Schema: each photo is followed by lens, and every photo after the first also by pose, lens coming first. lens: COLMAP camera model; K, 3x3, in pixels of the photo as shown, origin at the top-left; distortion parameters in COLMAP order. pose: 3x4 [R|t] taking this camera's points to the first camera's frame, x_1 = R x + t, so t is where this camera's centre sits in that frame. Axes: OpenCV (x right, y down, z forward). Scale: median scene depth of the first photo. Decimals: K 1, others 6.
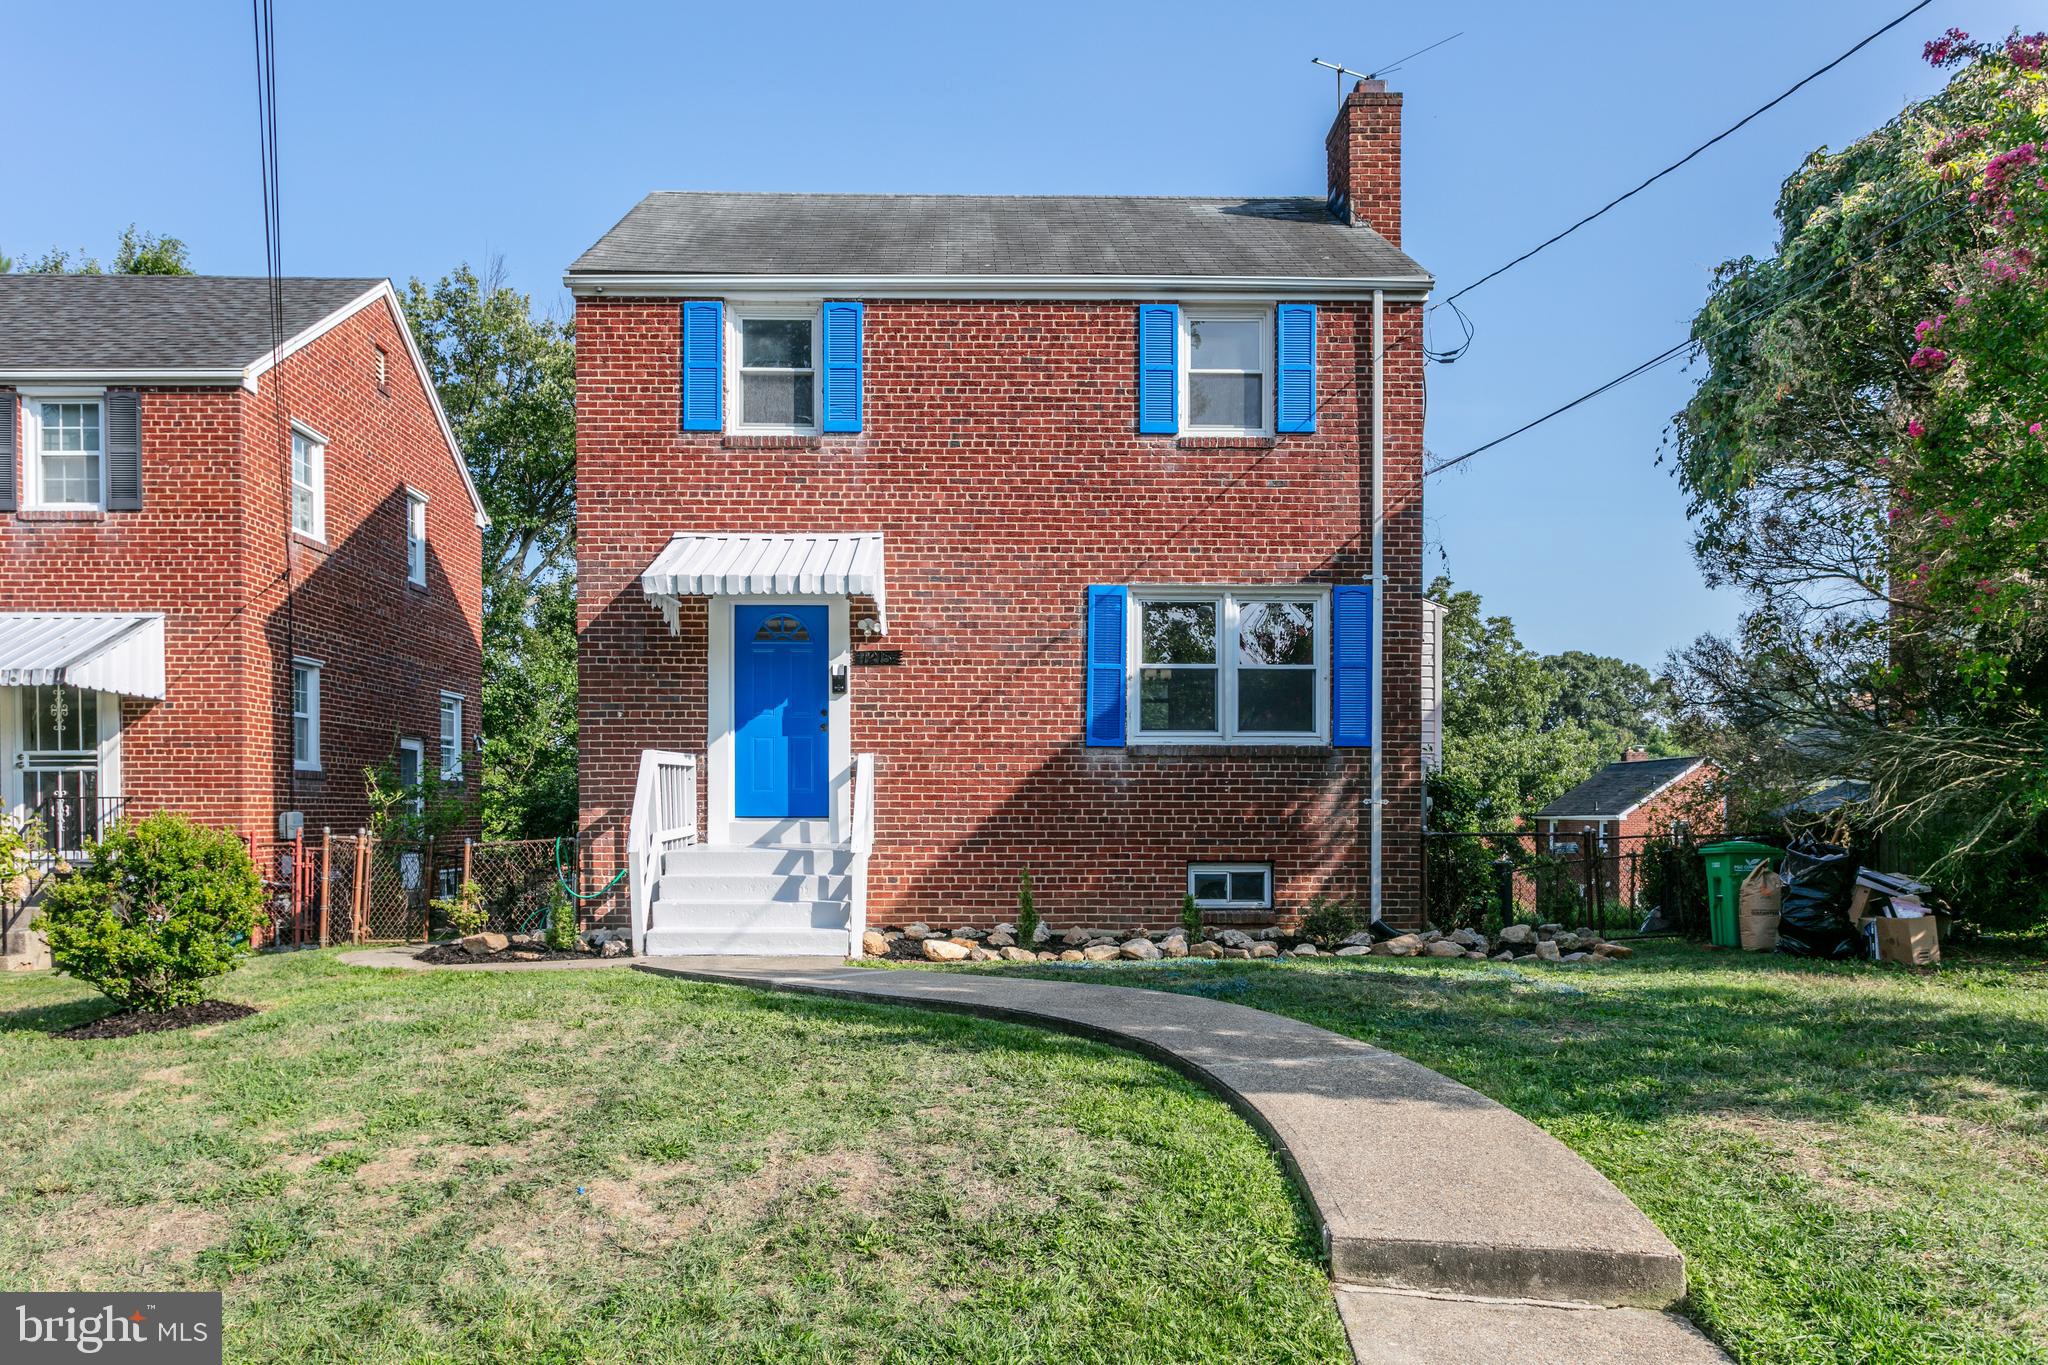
lens RADIAL K [[1335.8, 0, 1024.0], [0, 1335.8, 682.5], [0, 0, 1]] dist [-0.002902, 0.002357]
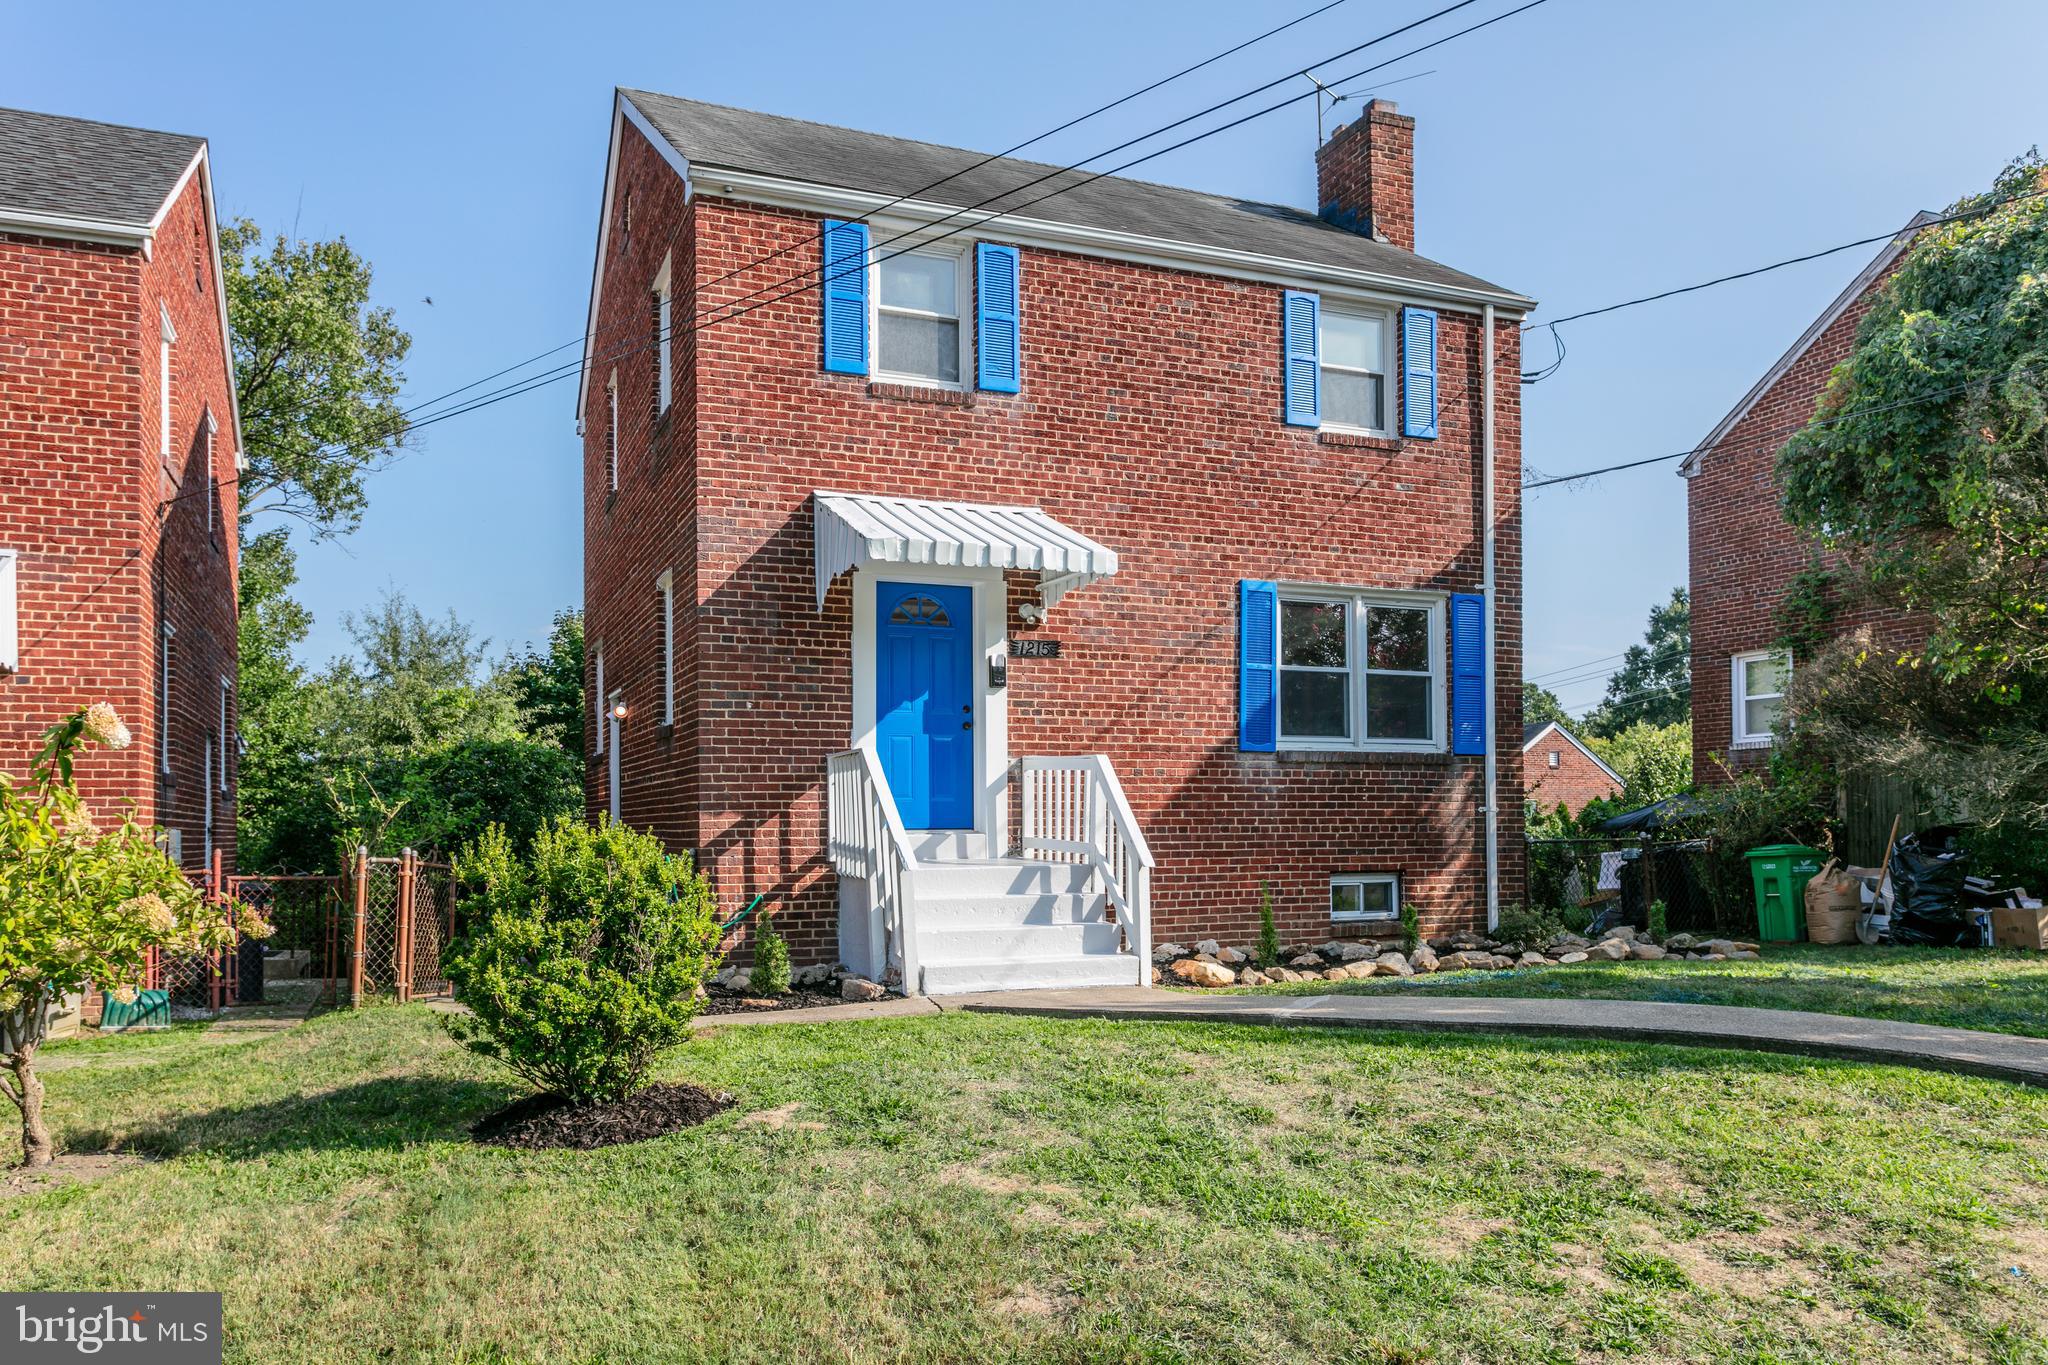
lens RADIAL K [[1362.0, 0, 944.2], [0, 1362.0, 681.7], [0, 0, 1]] dist [-0.000511, 0.000353]
pose [[0.942574, 0.029245, 0.332714, -0.464252], [-0.024537, 0.999531, -0.018343, 0.021580], [-0.333094, 0.009126, 0.942849, 0.166100]]
